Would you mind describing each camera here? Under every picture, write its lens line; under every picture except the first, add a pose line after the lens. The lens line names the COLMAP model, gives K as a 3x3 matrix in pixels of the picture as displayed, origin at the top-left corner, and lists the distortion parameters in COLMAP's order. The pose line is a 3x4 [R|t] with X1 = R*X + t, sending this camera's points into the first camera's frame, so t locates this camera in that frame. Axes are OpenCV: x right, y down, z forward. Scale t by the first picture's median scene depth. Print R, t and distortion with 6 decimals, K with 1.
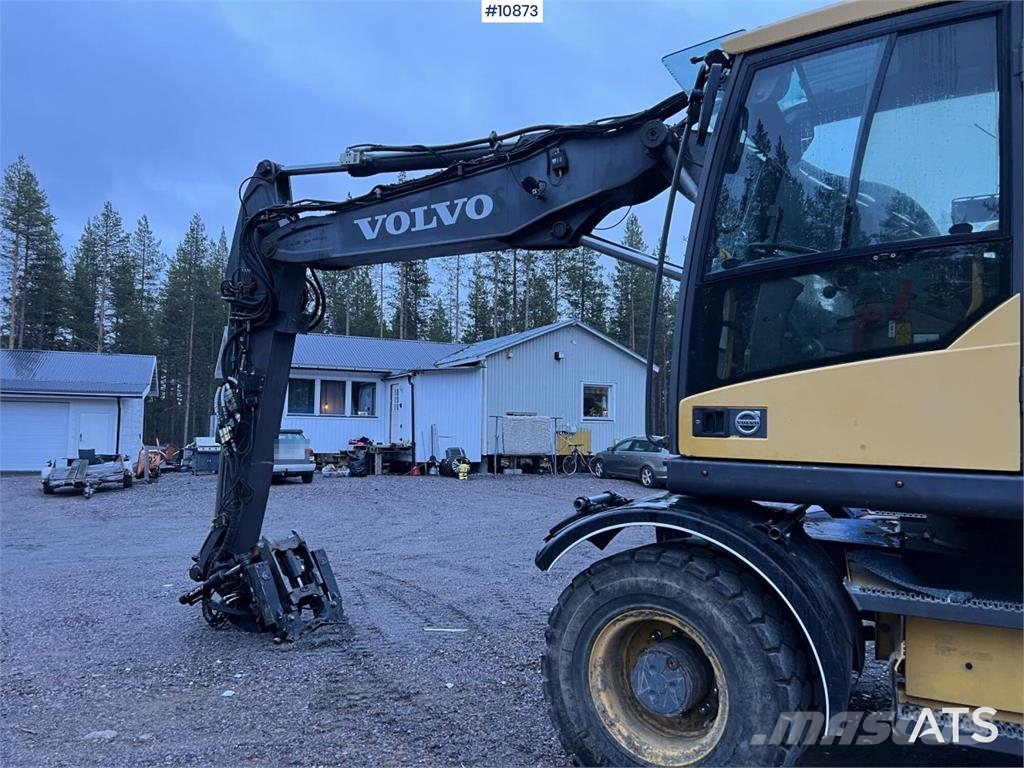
lens RADIAL K [[766.0, 0, 505.5], [0, 766.0, 389.2], [0, 0, 1]] dist [0.063759, -0.072879]
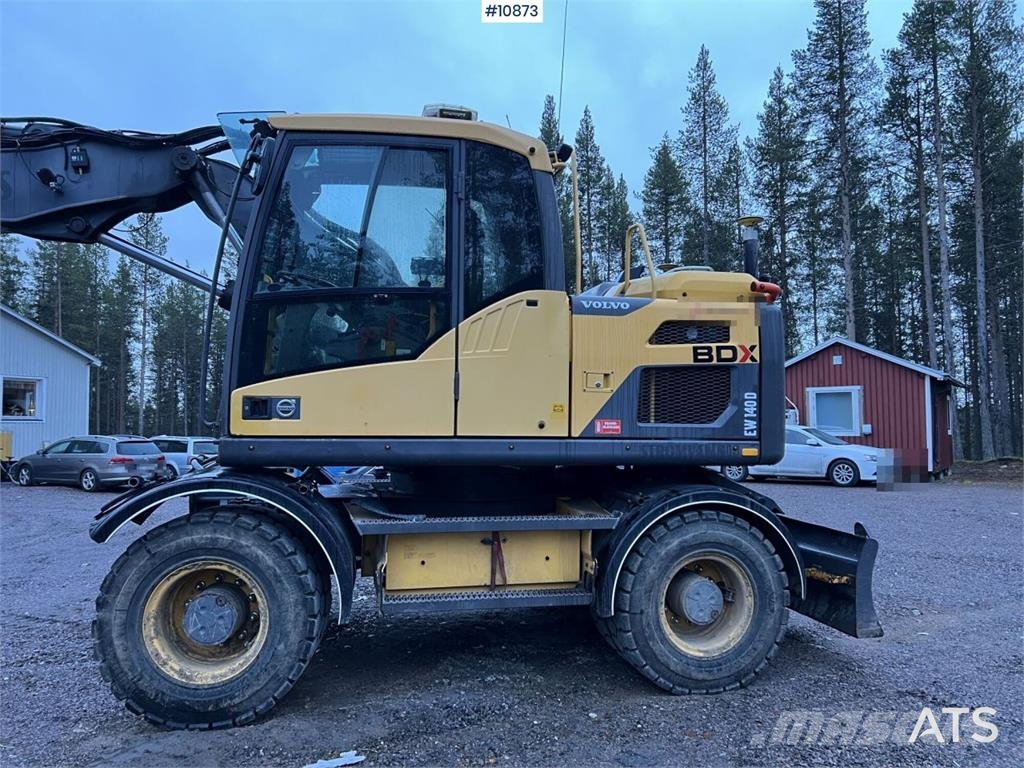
lens RADIAL K [[766.0, 0, 517.8], [0, 766.0, 388.3], [0, 0, 1]] dist [0.063759, -0.072879]
pose [[0.758733, 0.014937, 0.651230, -0.142867], [-0.015229, 0.999871, -0.005190, 0.005560], [-0.651223, -0.005979, 0.758863, -0.155577]]
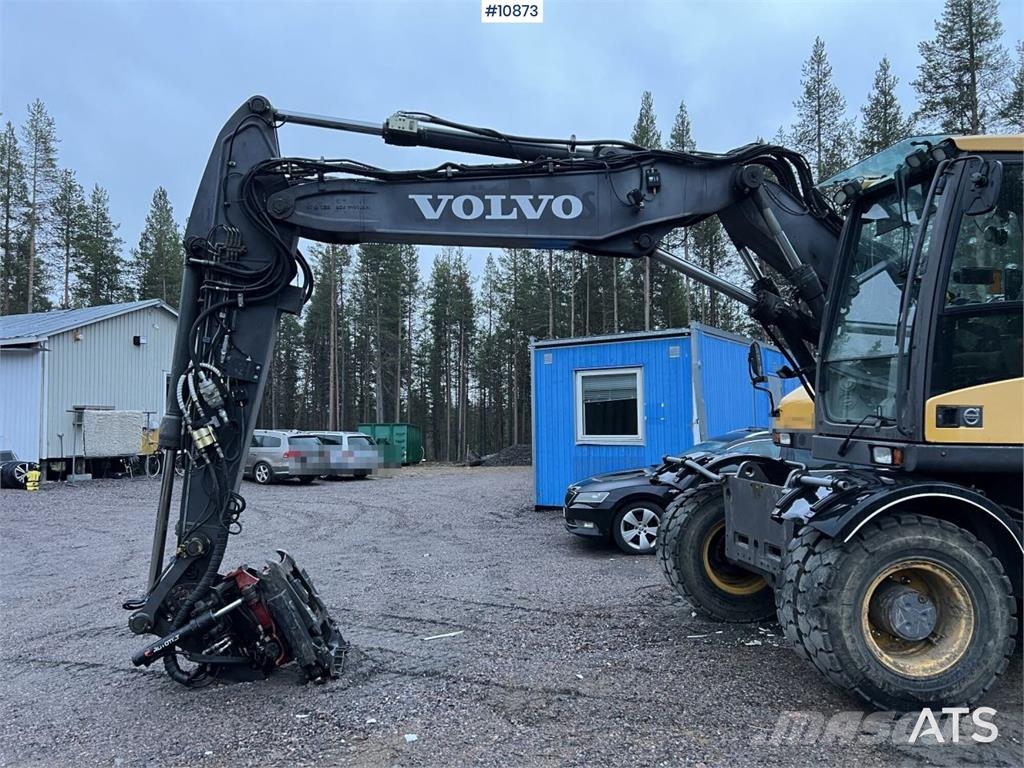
lens RADIAL K [[766.0, 0, 508.2], [0, 766.0, 388.9], [0, 0, 1]] dist [0.063759, -0.072879]
pose [[0.792191, 0.013256, 0.610129, -0.691660], [-0.018769, 0.999820, 0.002648, 0.002936], [-0.609985, -0.013549, 0.792297, 0.228048]]
